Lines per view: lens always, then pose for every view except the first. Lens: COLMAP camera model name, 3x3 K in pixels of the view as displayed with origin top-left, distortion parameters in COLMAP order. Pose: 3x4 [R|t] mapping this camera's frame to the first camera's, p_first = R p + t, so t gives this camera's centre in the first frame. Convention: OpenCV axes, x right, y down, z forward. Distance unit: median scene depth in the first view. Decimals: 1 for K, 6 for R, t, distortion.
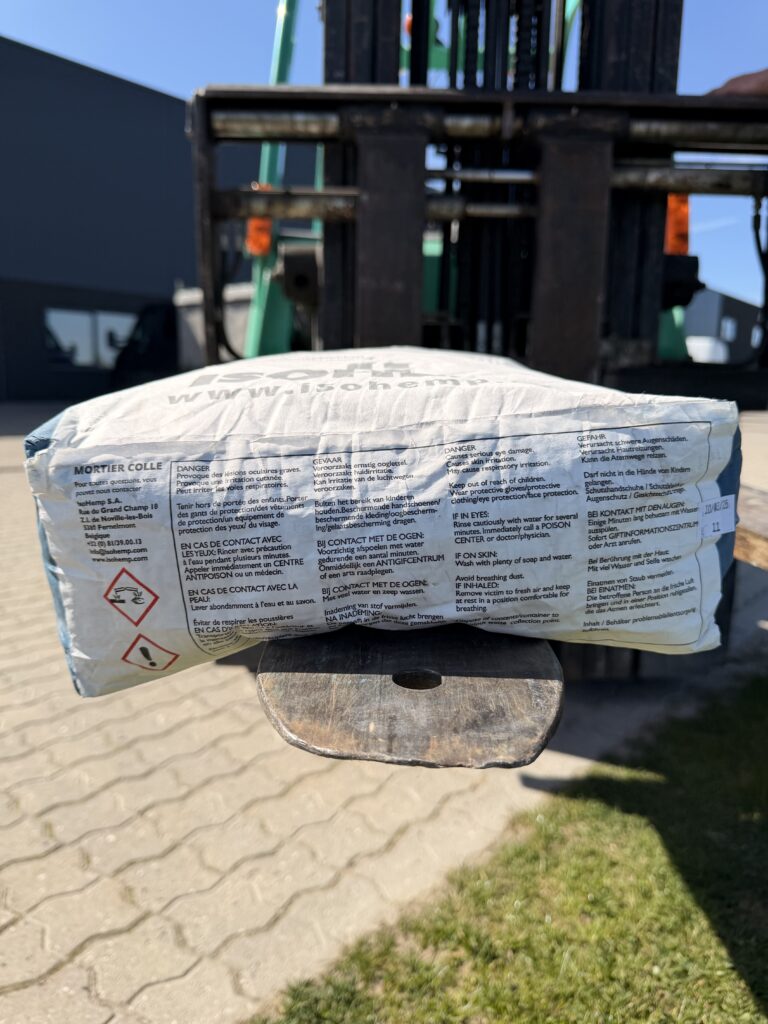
lens RADIAL K [[723.7, 0, 381.0], [0, 723.7, 519.4], [0, 0, 1]] dist [0.019642, -0.013467]
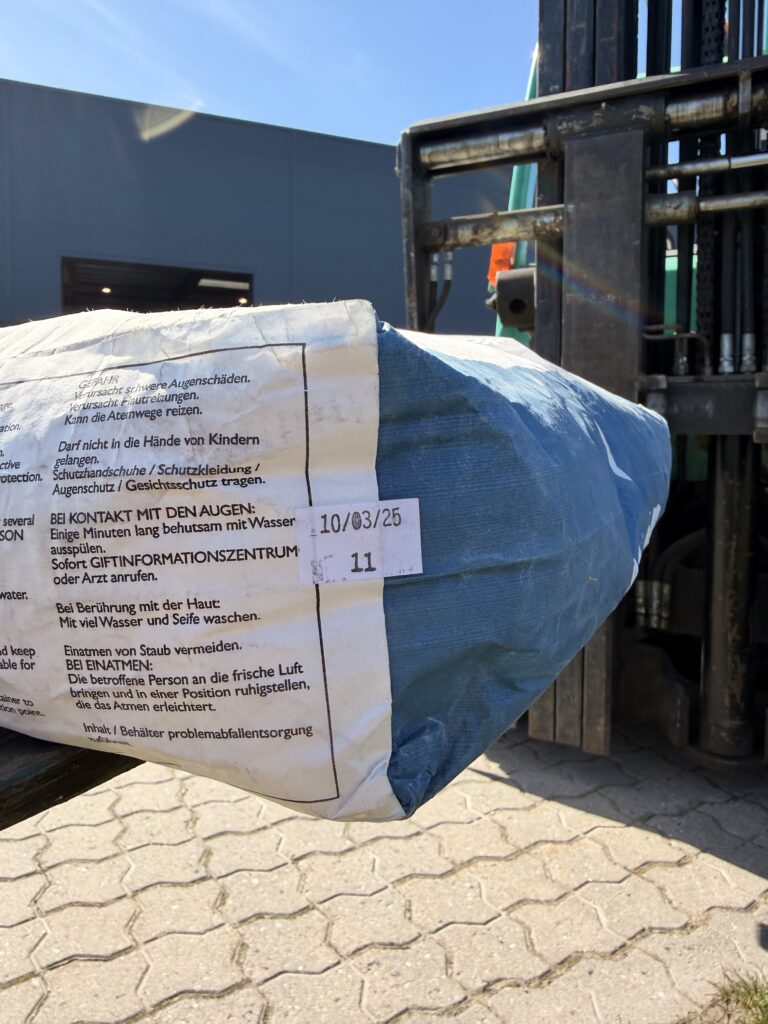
lens RADIAL K [[723.7, 0, 396.3], [0, 723.7, 483.1], [0, 0, 1]] dist [0.019642, -0.013467]
pose [[0.912264, 0.016454, -0.409271, 0.717539], [-0.062039, 0.993216, -0.098354, 0.003899], [0.404877, 0.115115, 0.907096, 0.593189]]
